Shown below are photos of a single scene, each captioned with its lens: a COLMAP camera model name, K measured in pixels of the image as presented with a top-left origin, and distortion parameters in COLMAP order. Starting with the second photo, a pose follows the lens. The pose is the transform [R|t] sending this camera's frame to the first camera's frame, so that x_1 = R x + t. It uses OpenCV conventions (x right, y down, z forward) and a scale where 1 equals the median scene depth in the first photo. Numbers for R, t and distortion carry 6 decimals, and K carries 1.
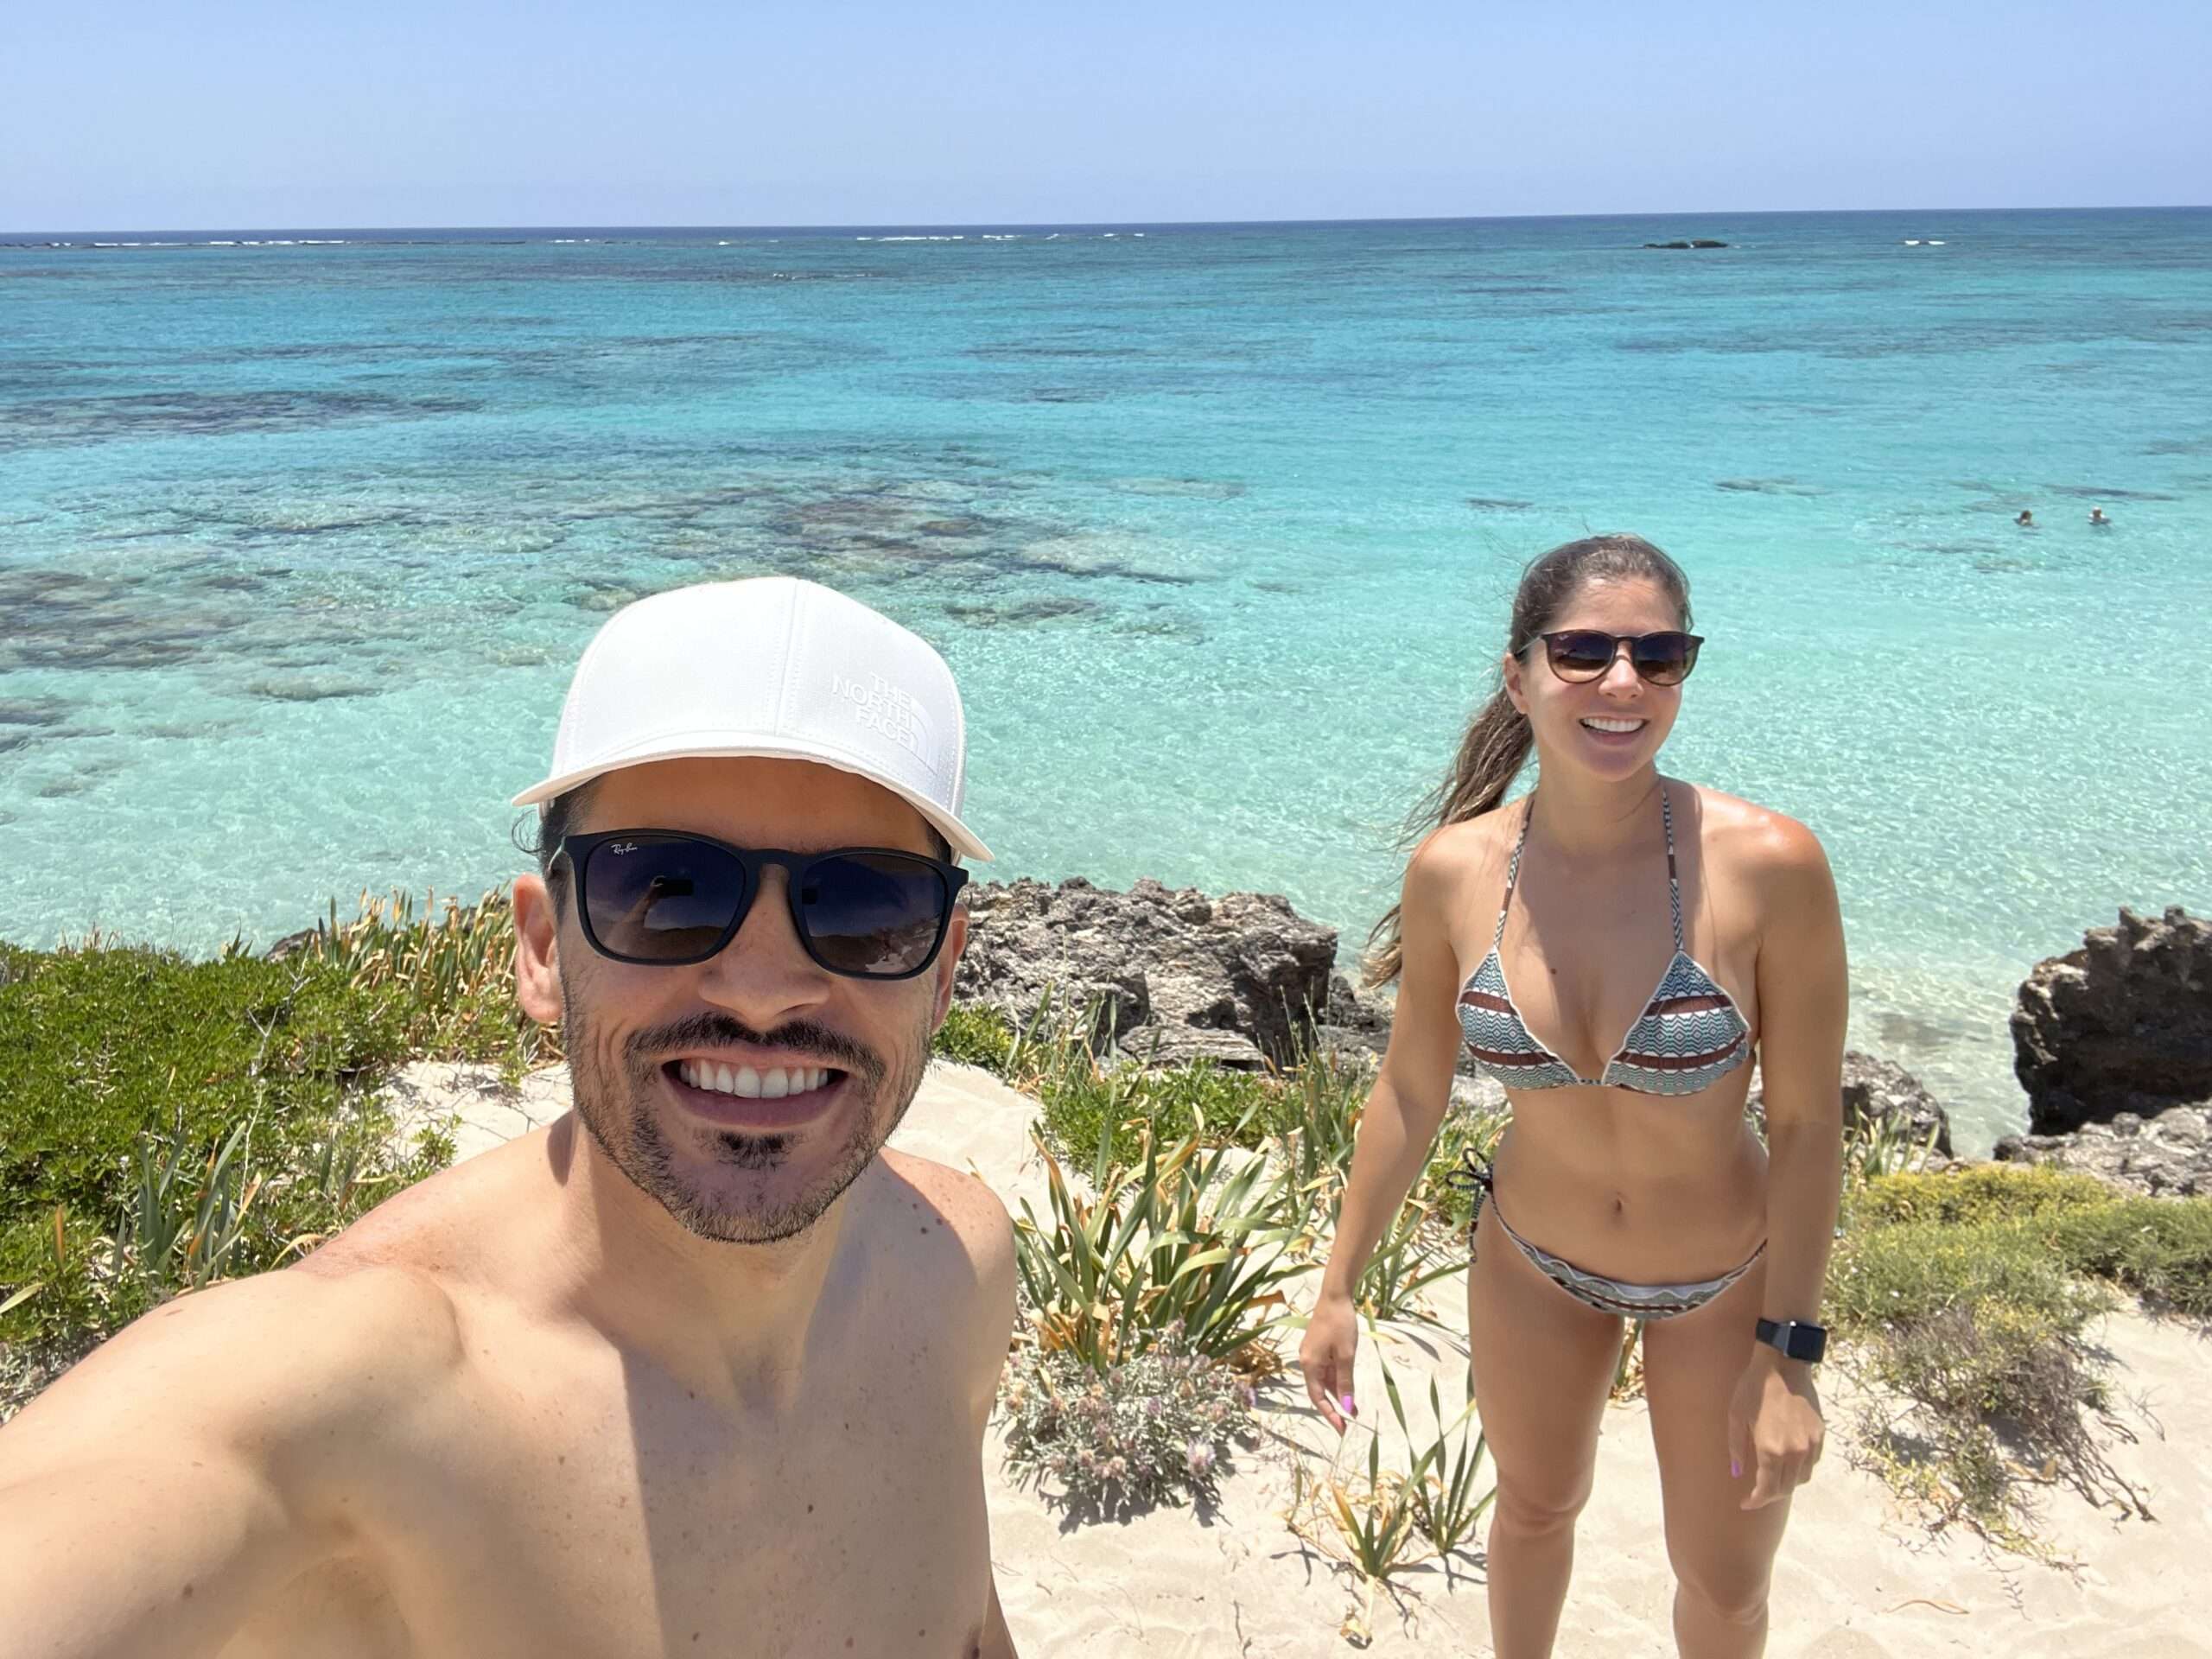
lens RADIAL K [[1544.6, 0, 1095.8], [0, 1544.6, 830.6], [0, 0, 1]] dist [0.020999, -0.001665]
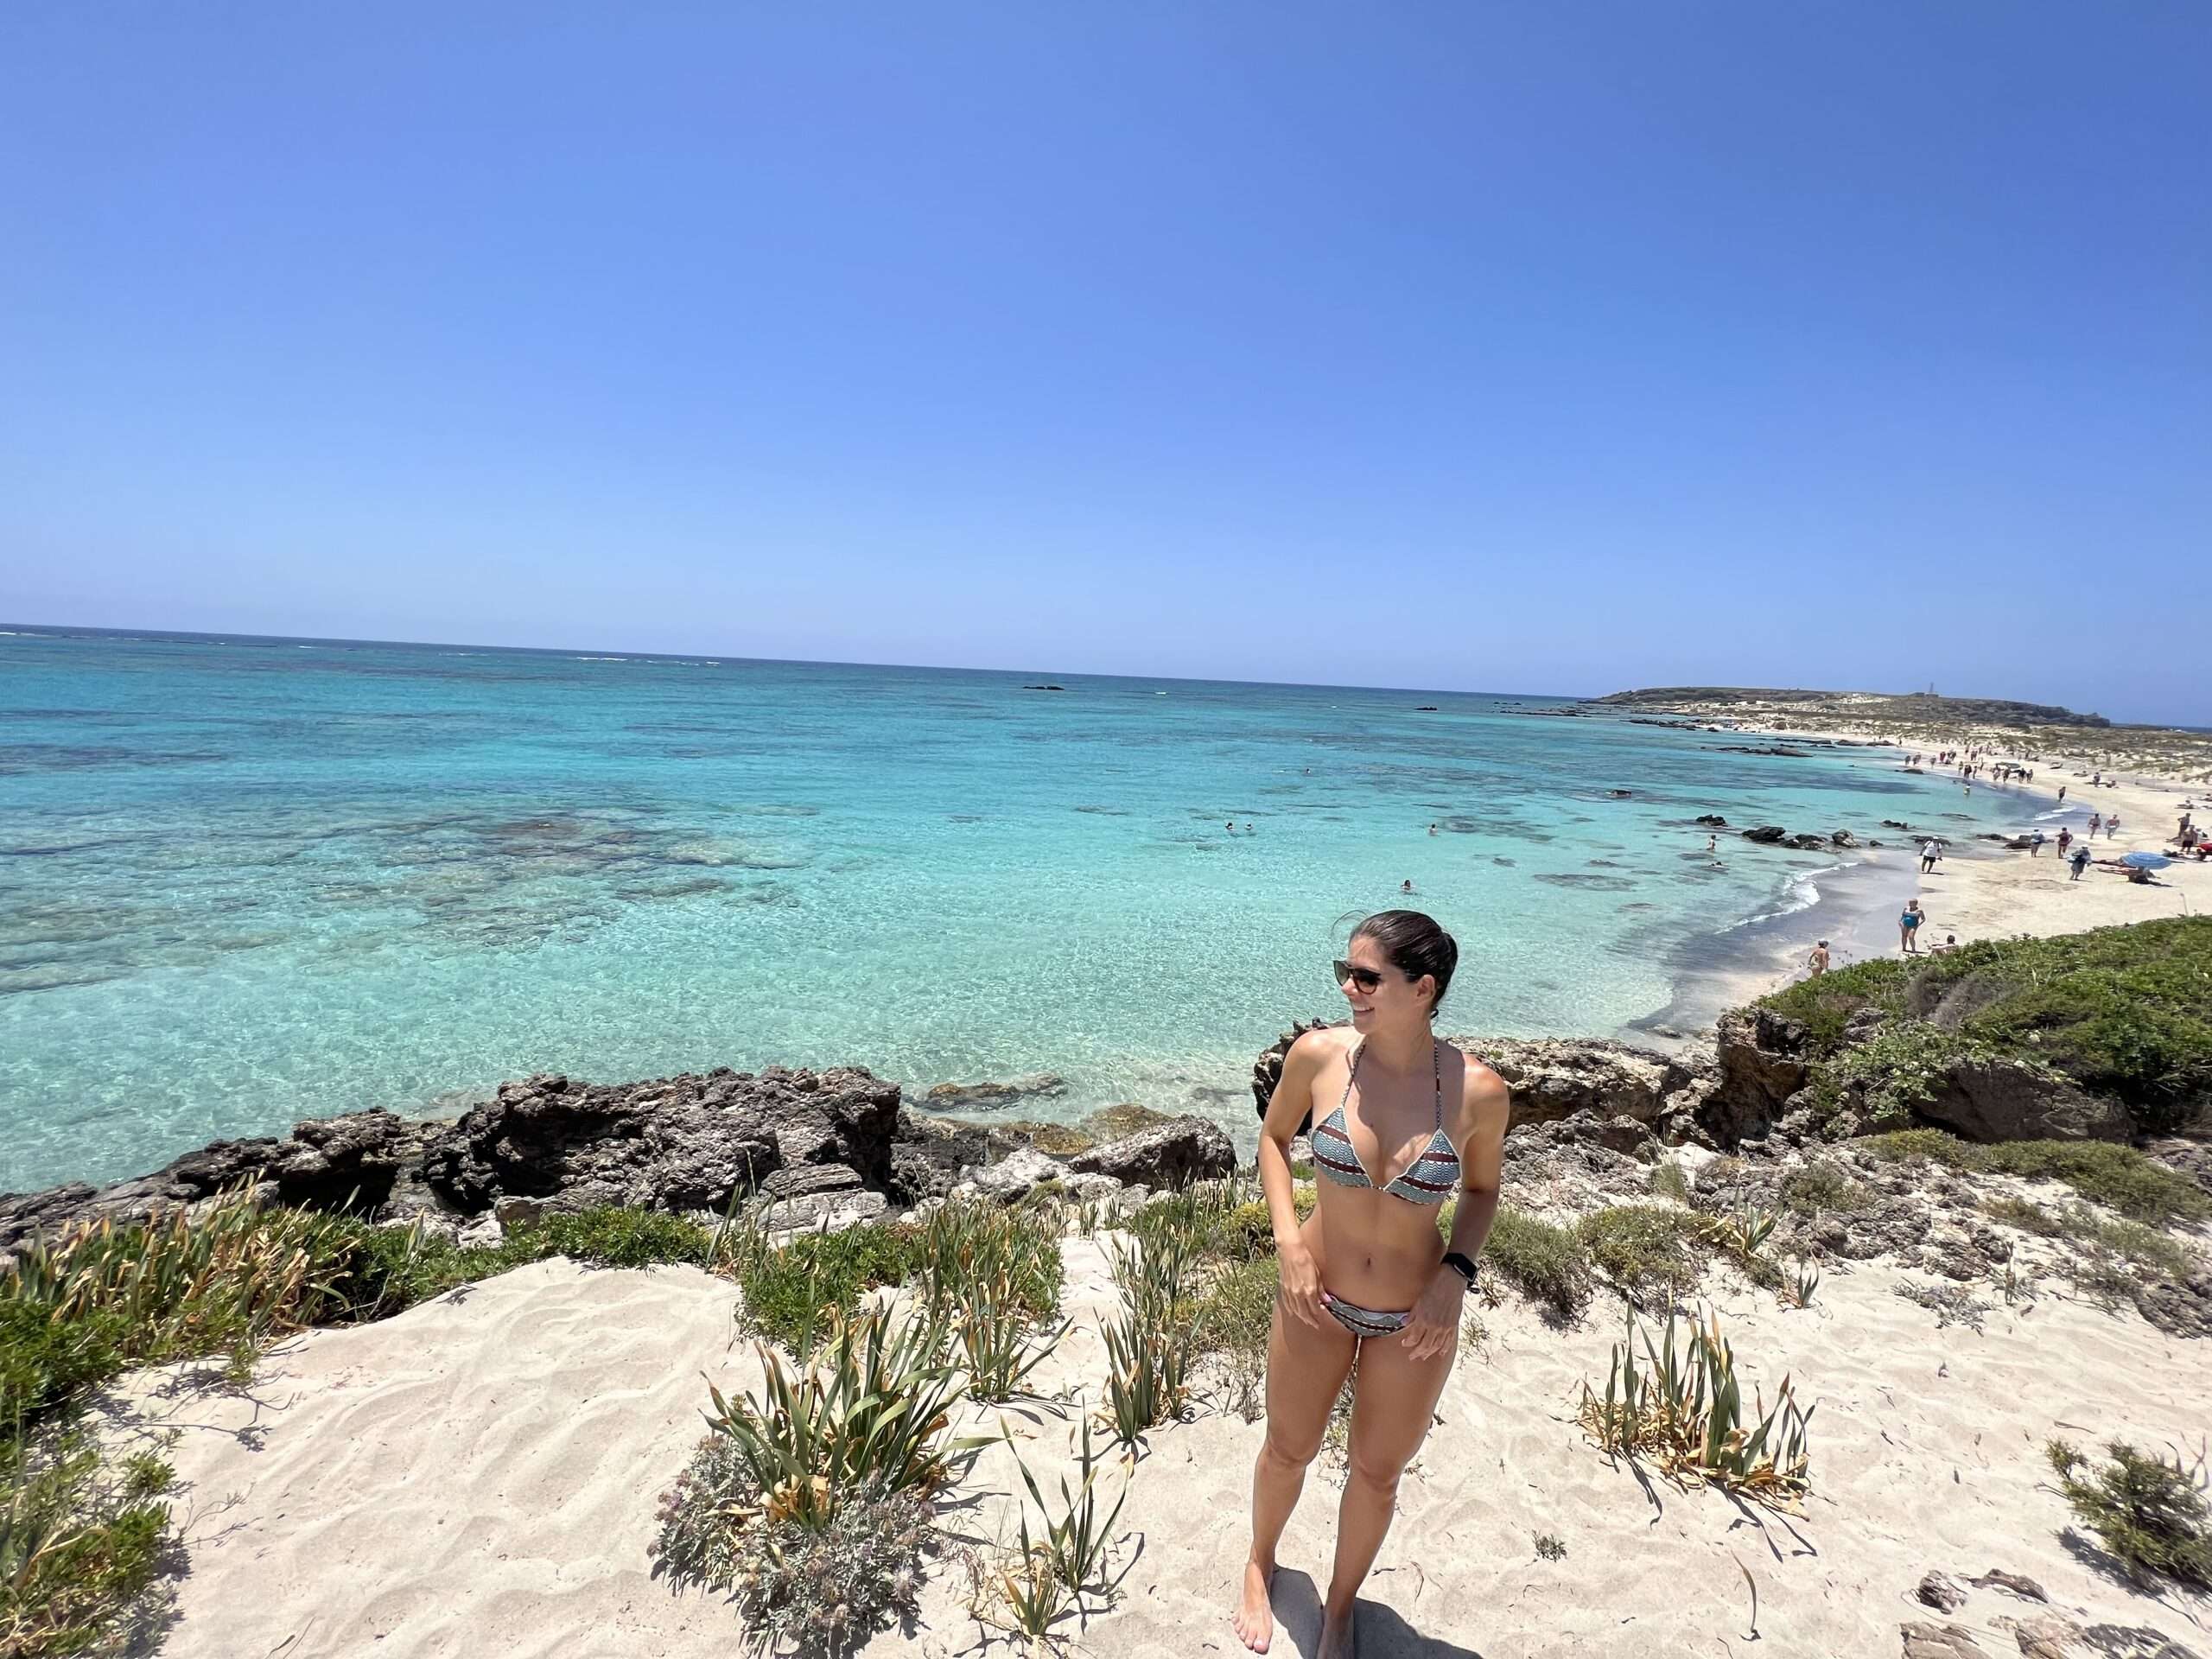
lens RADIAL K [[881.4, 0, 1111.5], [0, 881.4, 841.2], [0, 0, 1]] dist [0.001039, -0.000354]
pose [[0.912599, -0.021244, 0.408303, -0.014541], [0.093794, 0.982894, -0.158499, -0.019438], [-0.397951, 0.182942, 0.898981, 0.026417]]
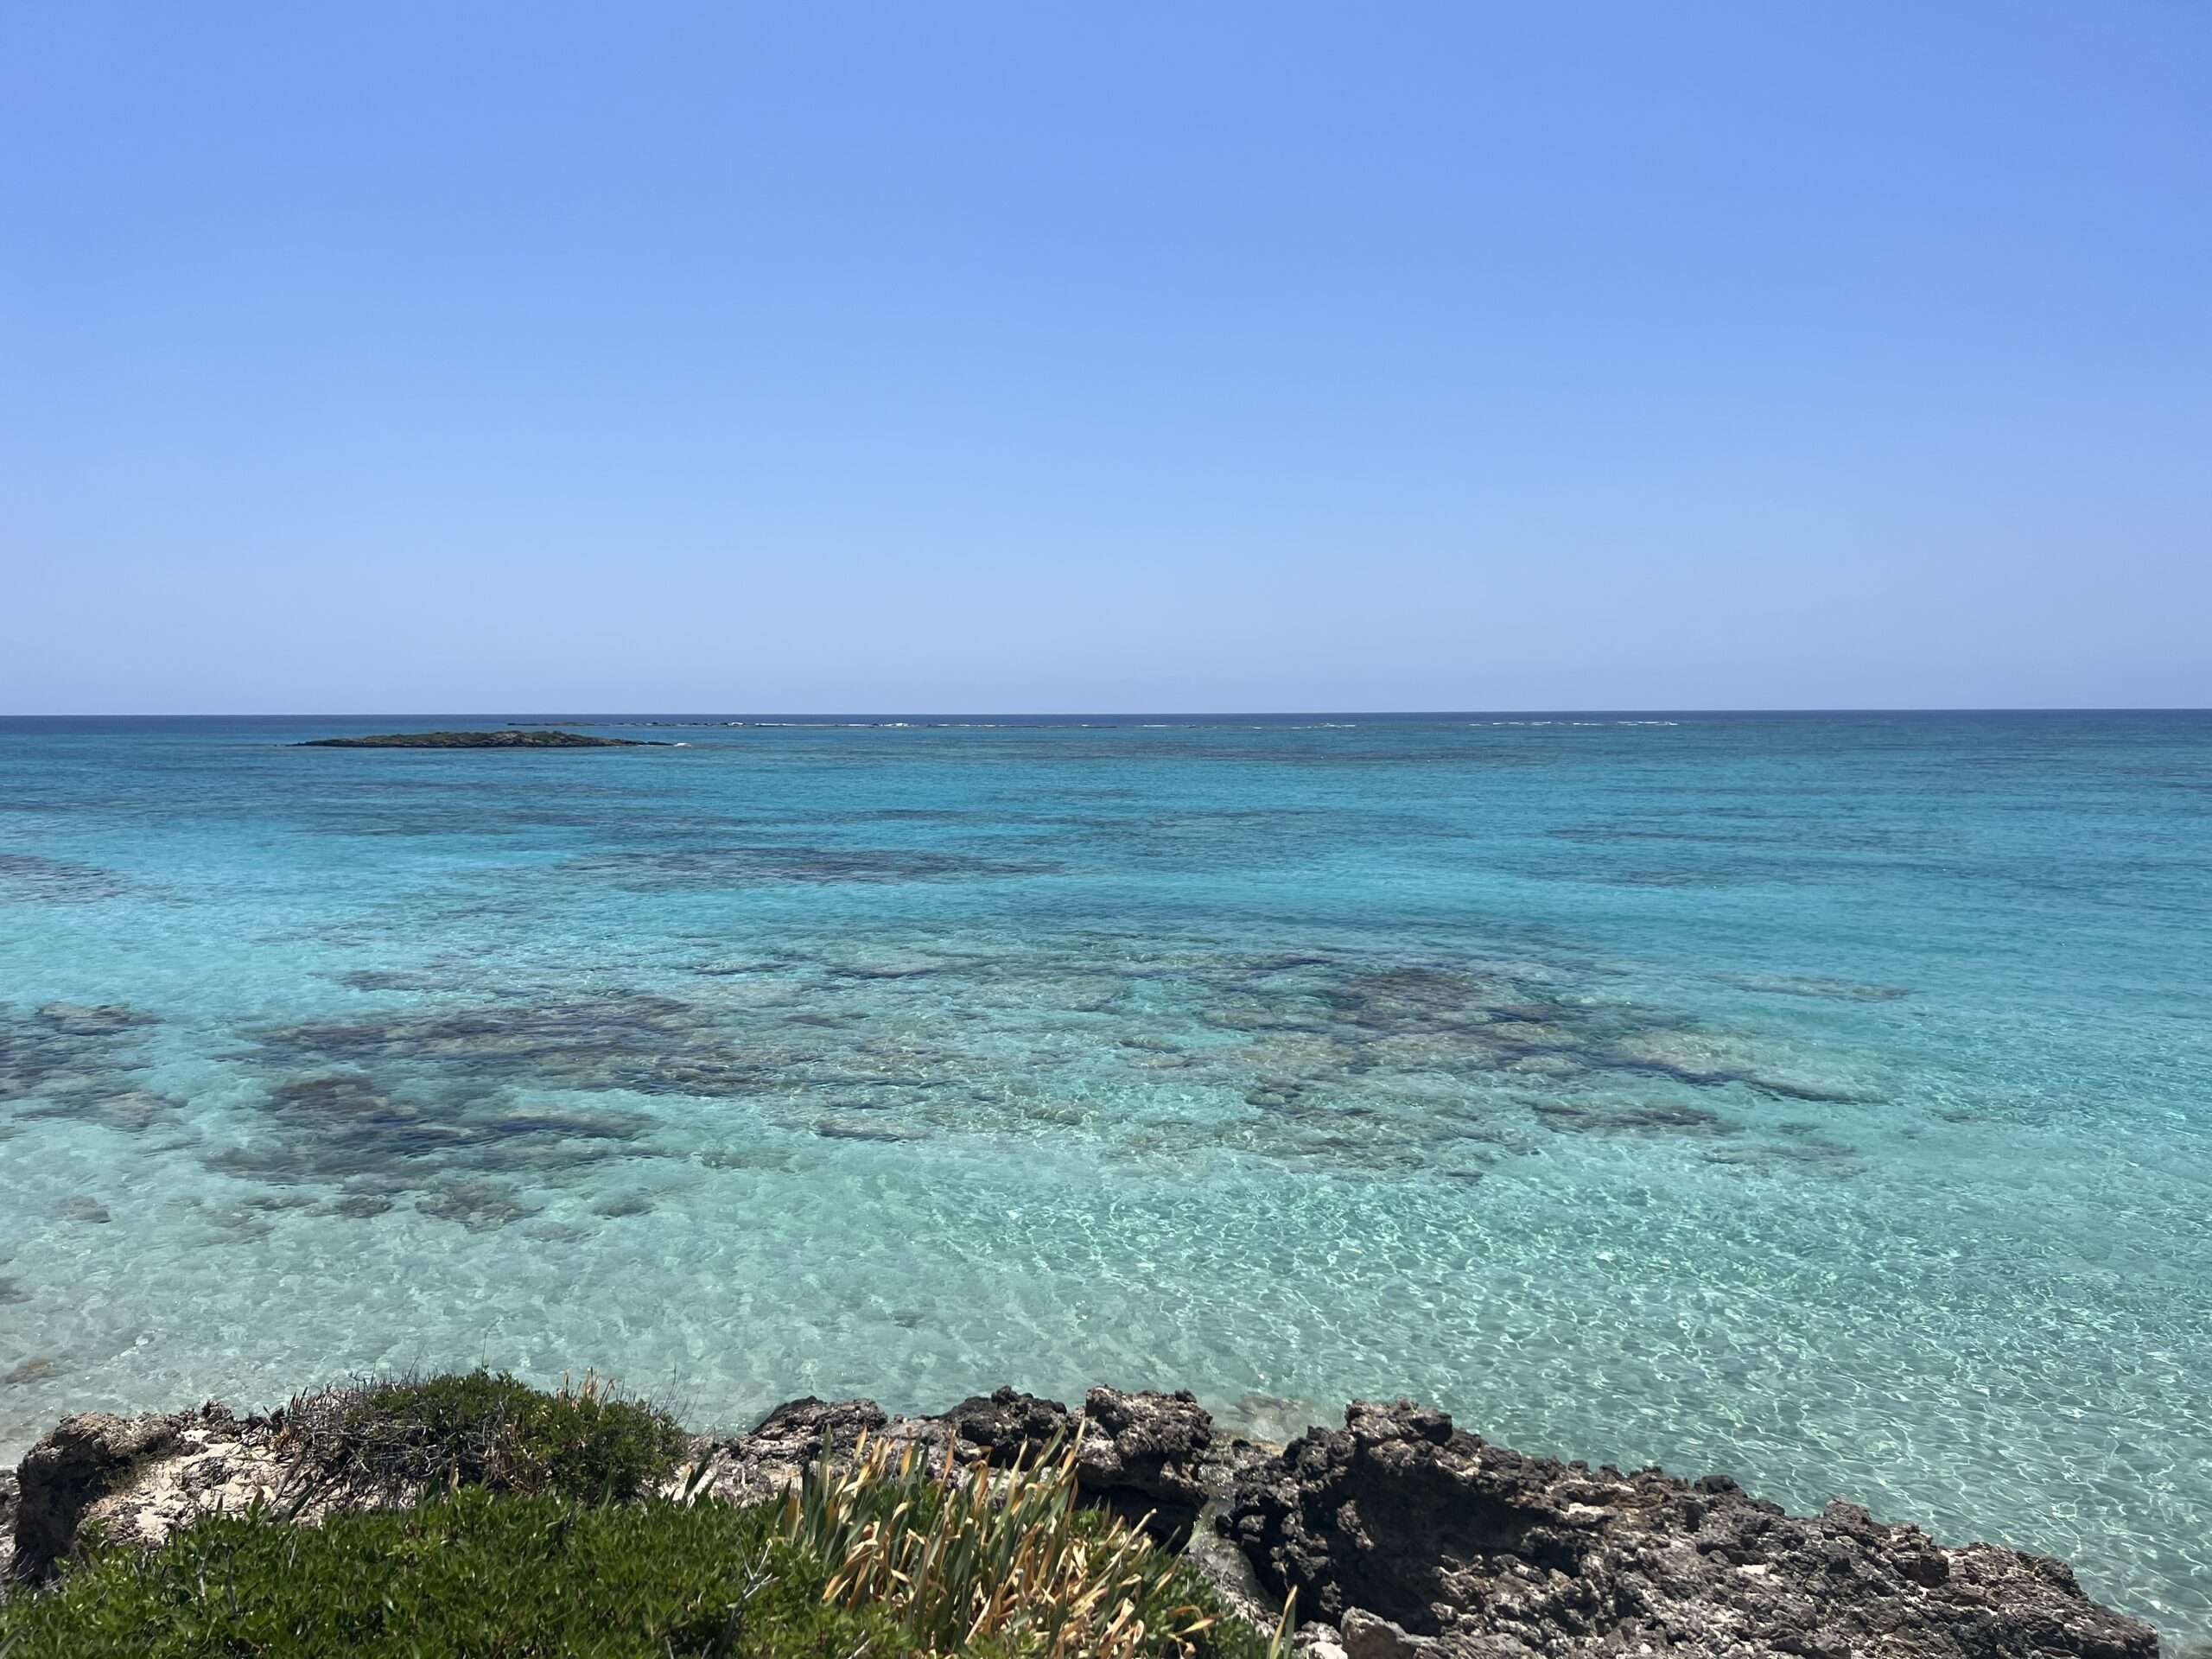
lens RADIAL K [[1659.4, 0, 1104.2], [0, 1659.4, 829.1], [0, 0, 1]] dist [0.025678, -0.028405]
pose [[0.943671, 0.034637, -0.329068, -0.049790], [-0.131126, 0.952229, -0.275802, -0.008089], [0.303795, 0.303416, 0.903132, 0.101246]]
